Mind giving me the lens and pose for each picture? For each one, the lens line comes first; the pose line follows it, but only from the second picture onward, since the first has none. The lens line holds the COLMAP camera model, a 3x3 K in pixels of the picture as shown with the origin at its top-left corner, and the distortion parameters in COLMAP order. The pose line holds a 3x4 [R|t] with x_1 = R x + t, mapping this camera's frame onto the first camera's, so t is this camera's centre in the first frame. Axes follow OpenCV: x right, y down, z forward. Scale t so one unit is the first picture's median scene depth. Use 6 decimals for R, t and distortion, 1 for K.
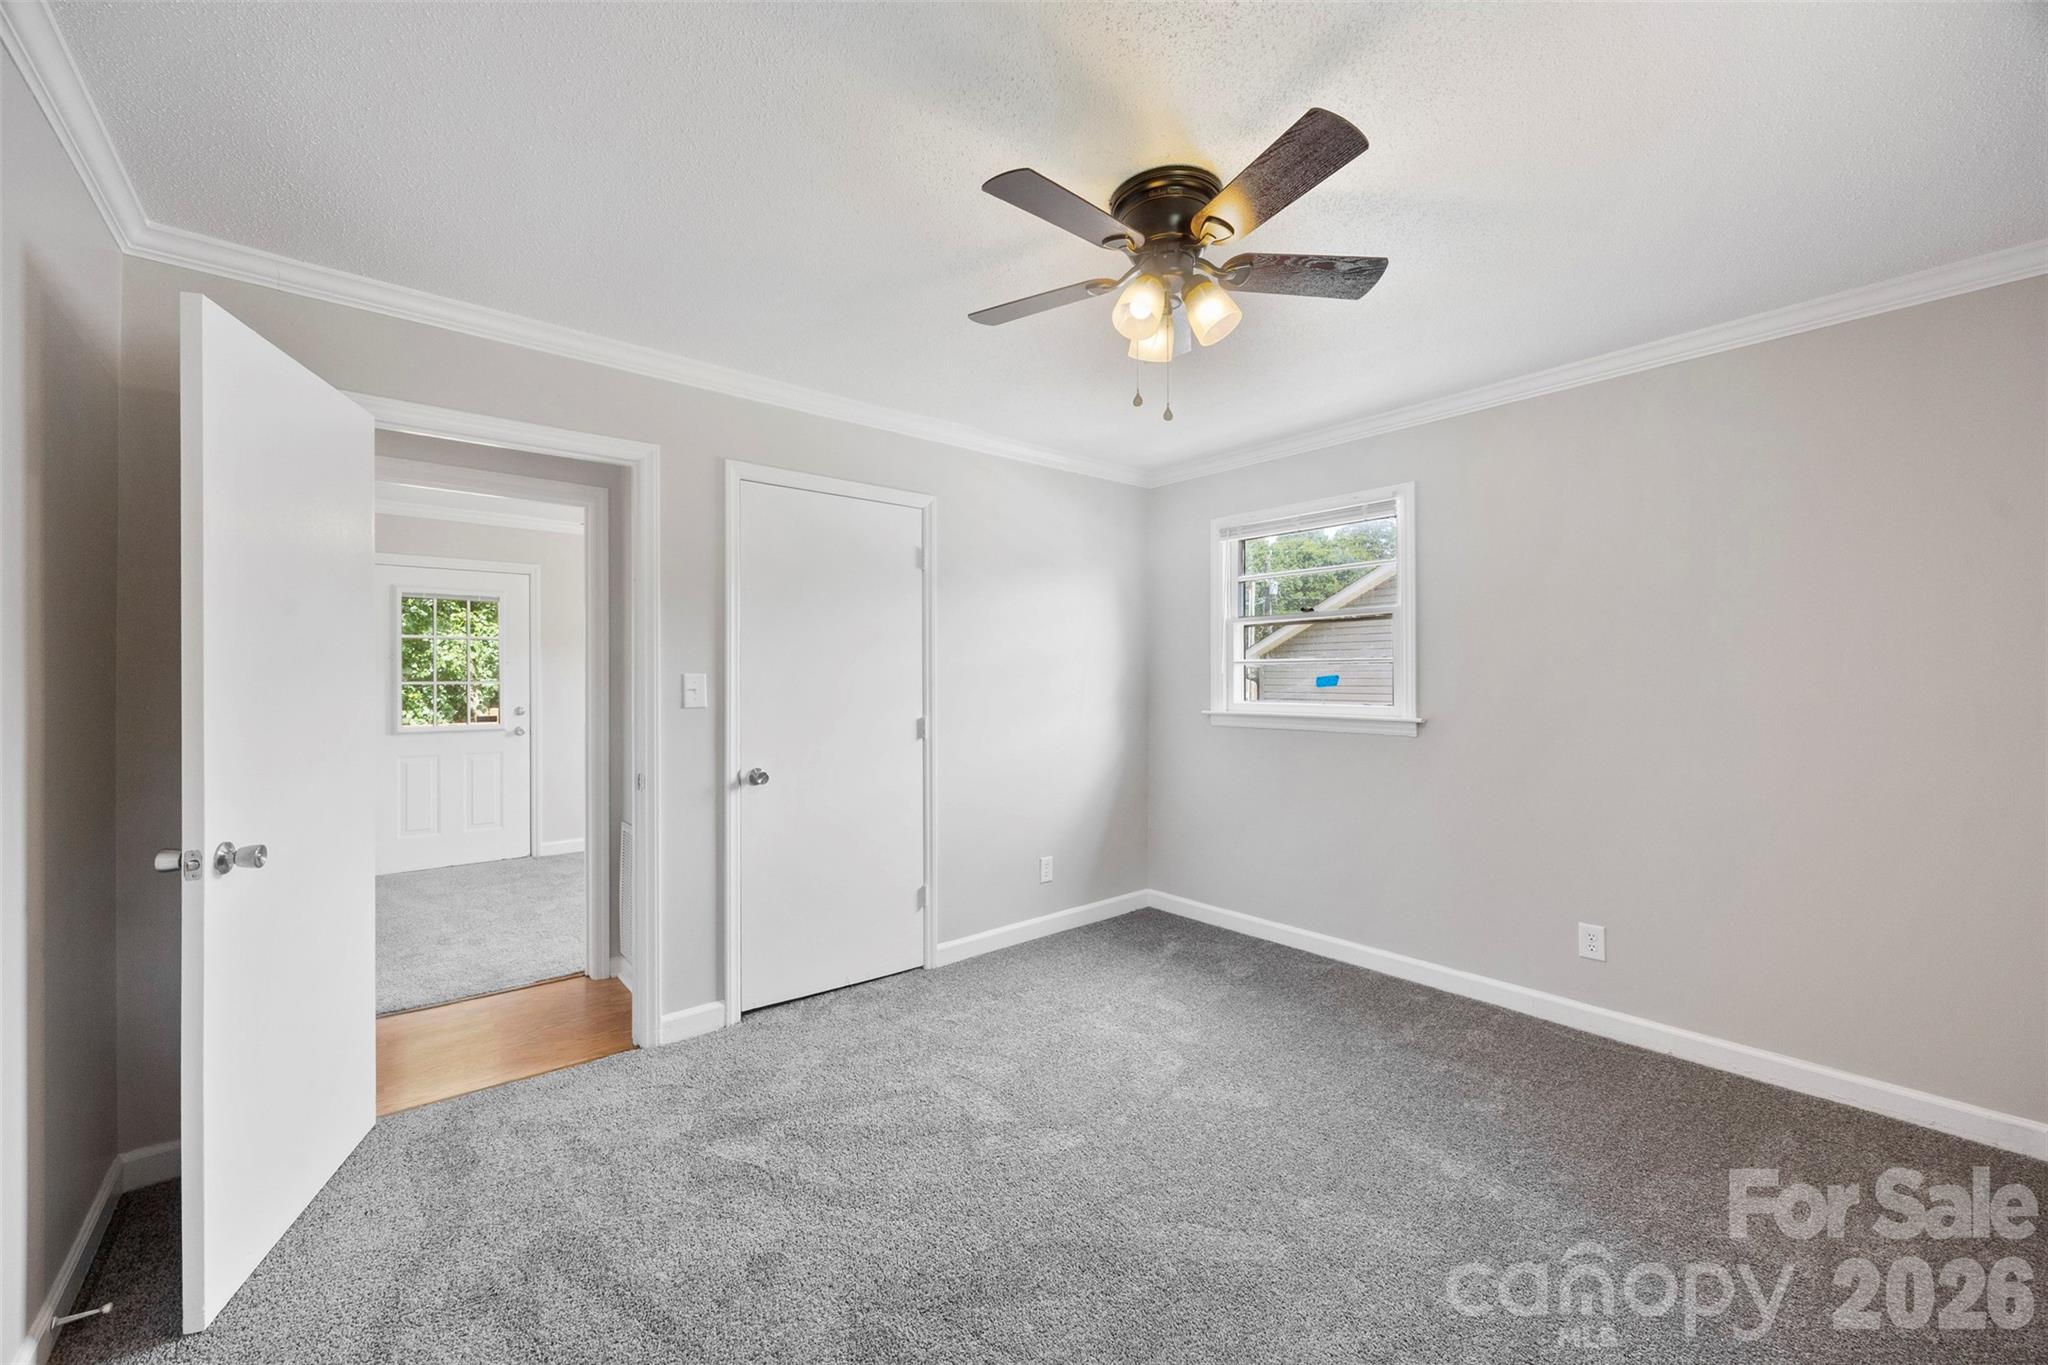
lens RADIAL K [[783.9, 0, 1025.1], [0, 783.9, 676.6], [0, 0, 1]] dist [-0.002111, -0.000889]
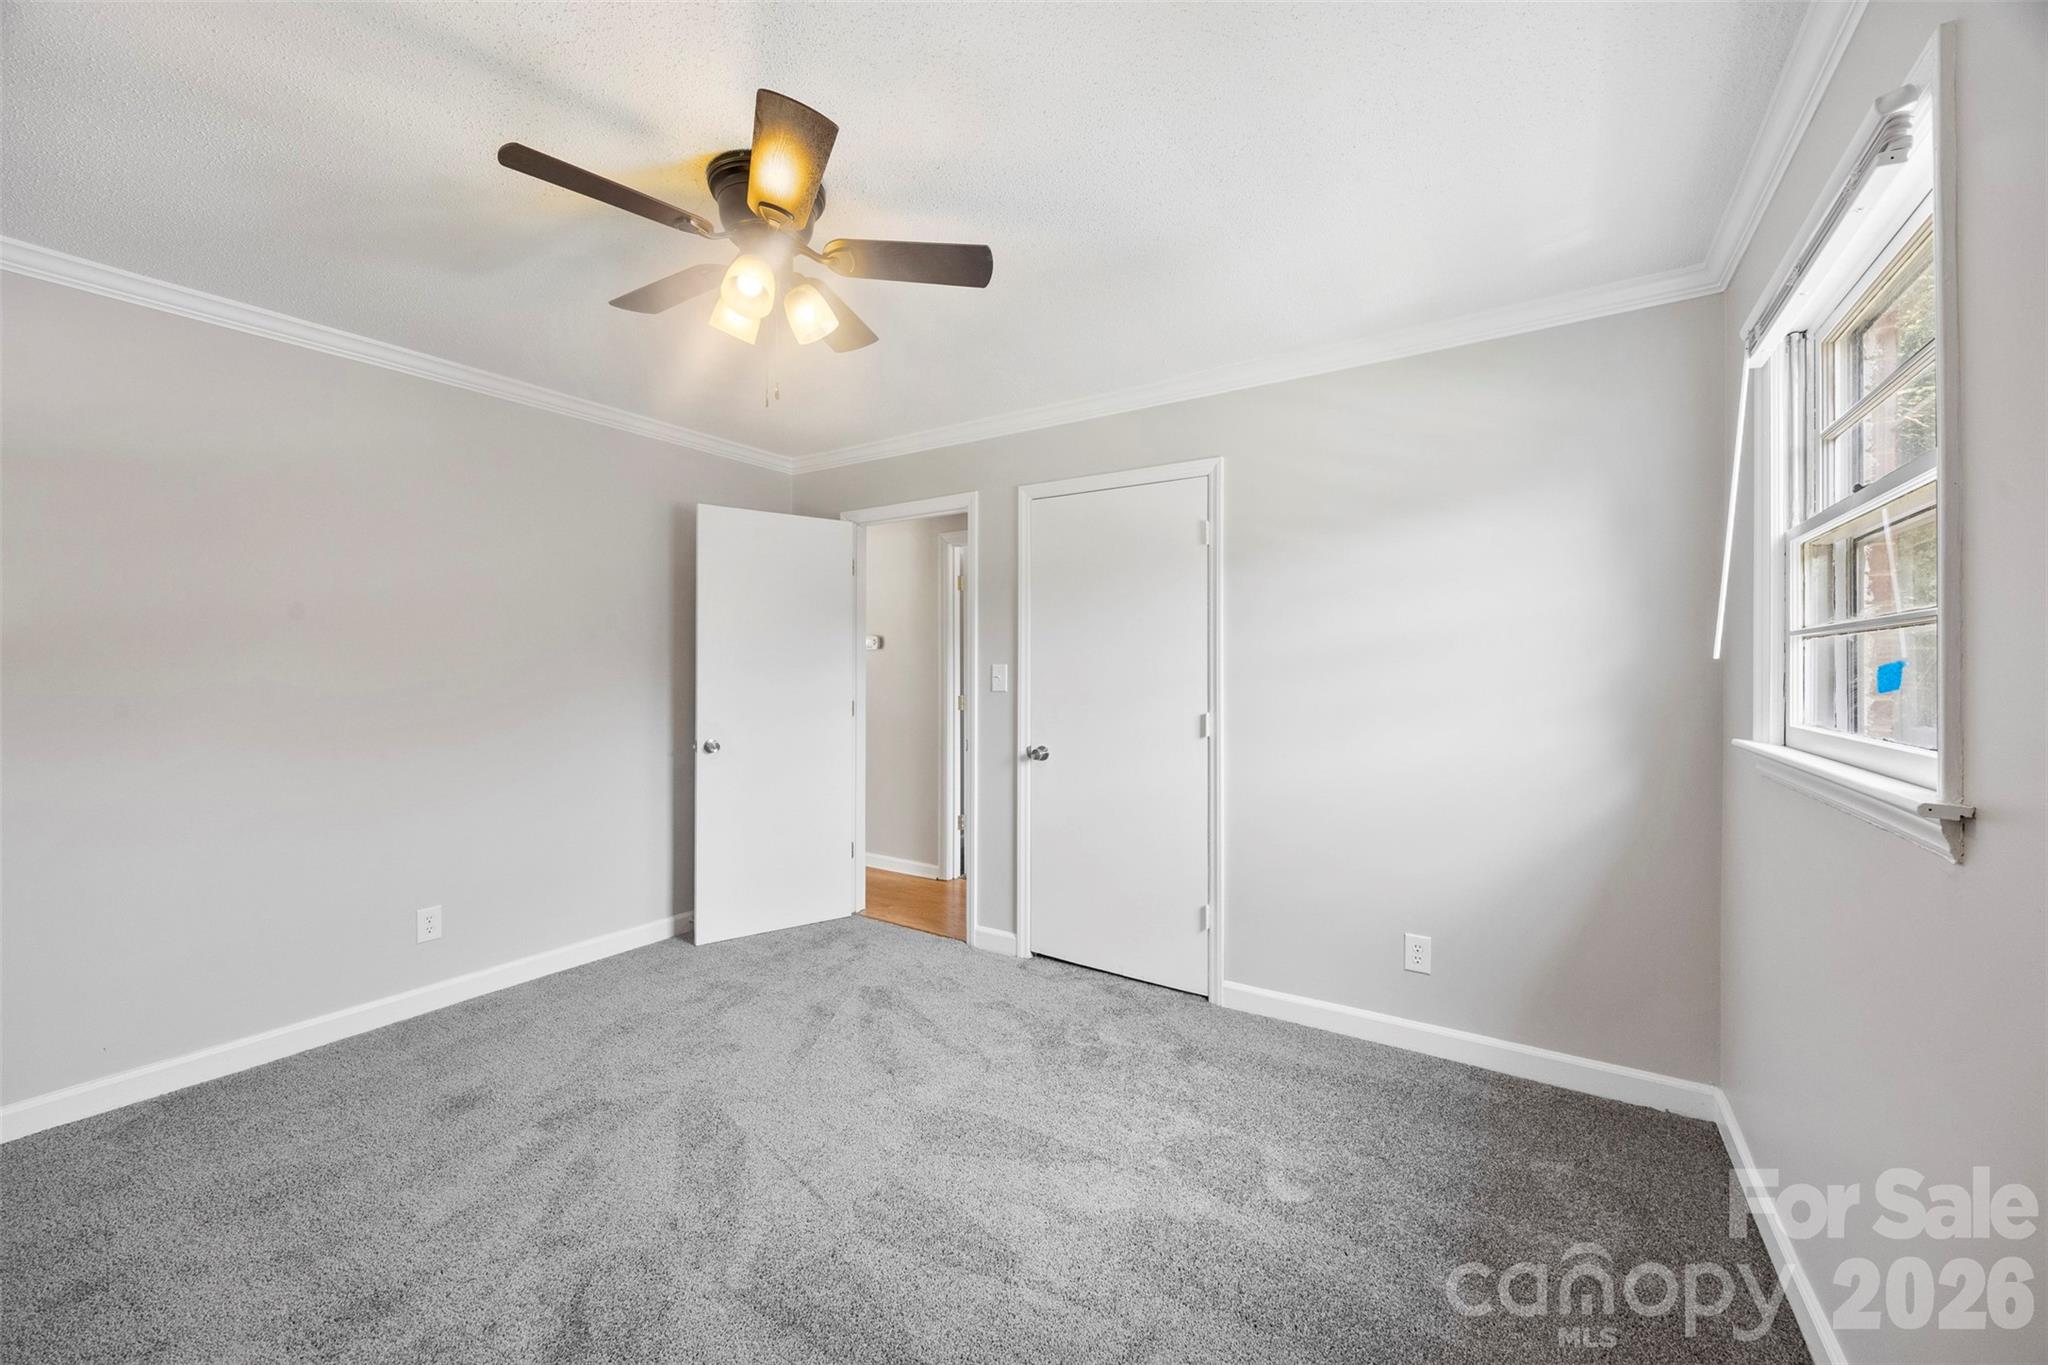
lens RADIAL K [[783.9, 0, 1024.2], [0, 783.9, 671.5], [0, 0, 1]] dist [-0.002111, -0.000889]
pose [[0.291968, 0.003069, -0.956423, 0.754305], [-0.000635, 0.999995, 0.003015, 0.003470], [0.956428, -0.000273, 0.291968, 0.638617]]
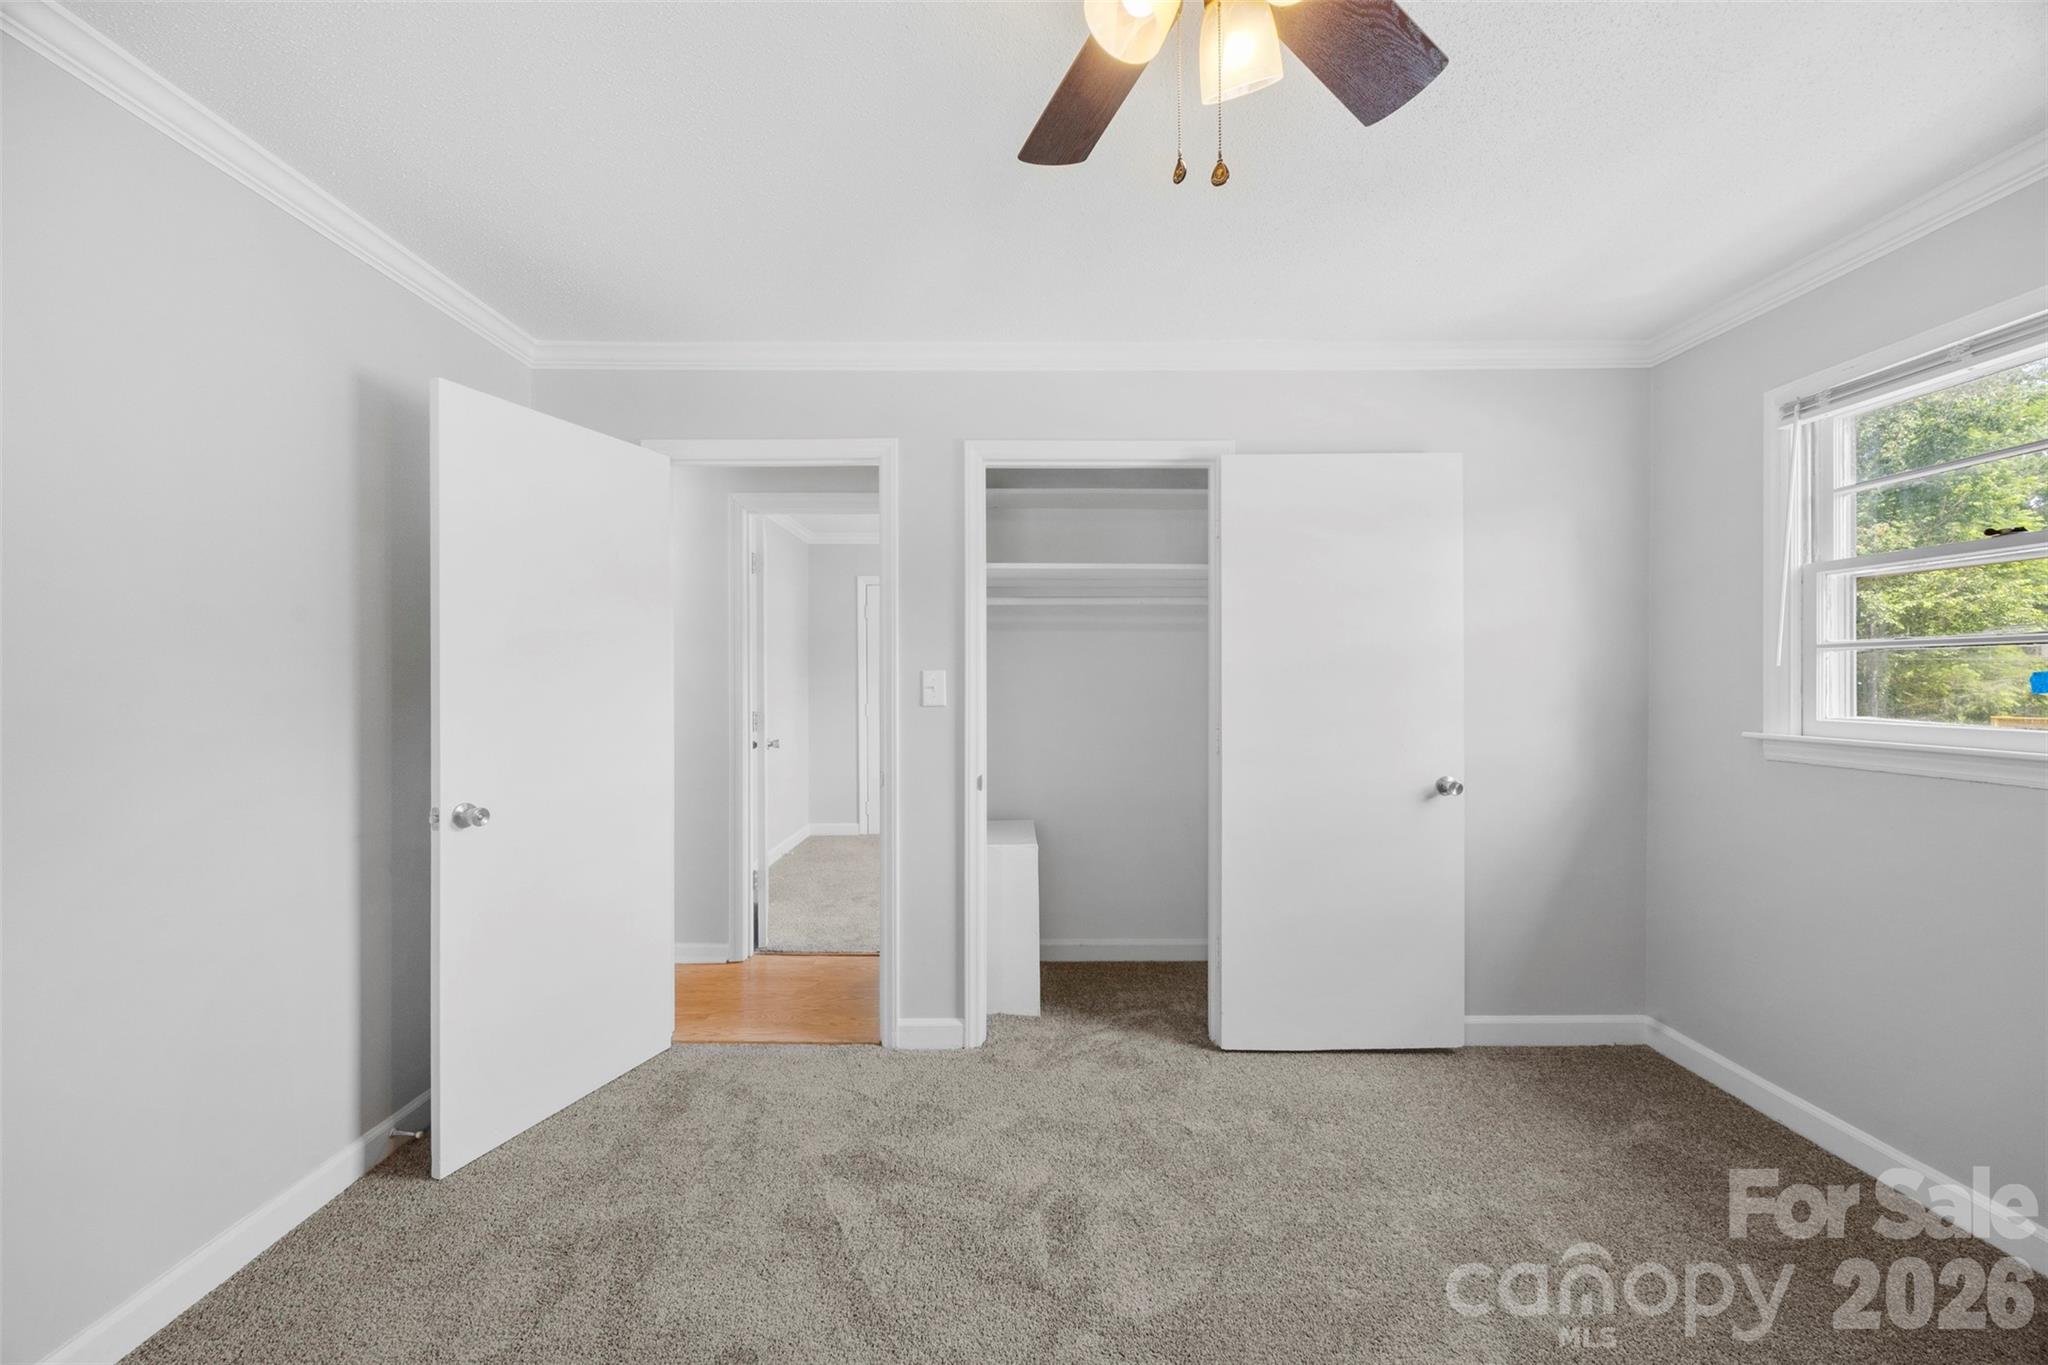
lens RADIAL K [[783.9, 0, 1022.9], [0, 783.9, 676.6], [0, 0, 1]] dist [-0.002111, -0.000889]
pose [[0.766944, 0.000161, -0.641714, 0.263632], [0.001982, 0.999995, 0.002619, 0.001393], [0.641711, -0.003280, 0.766940, 0.318715]]
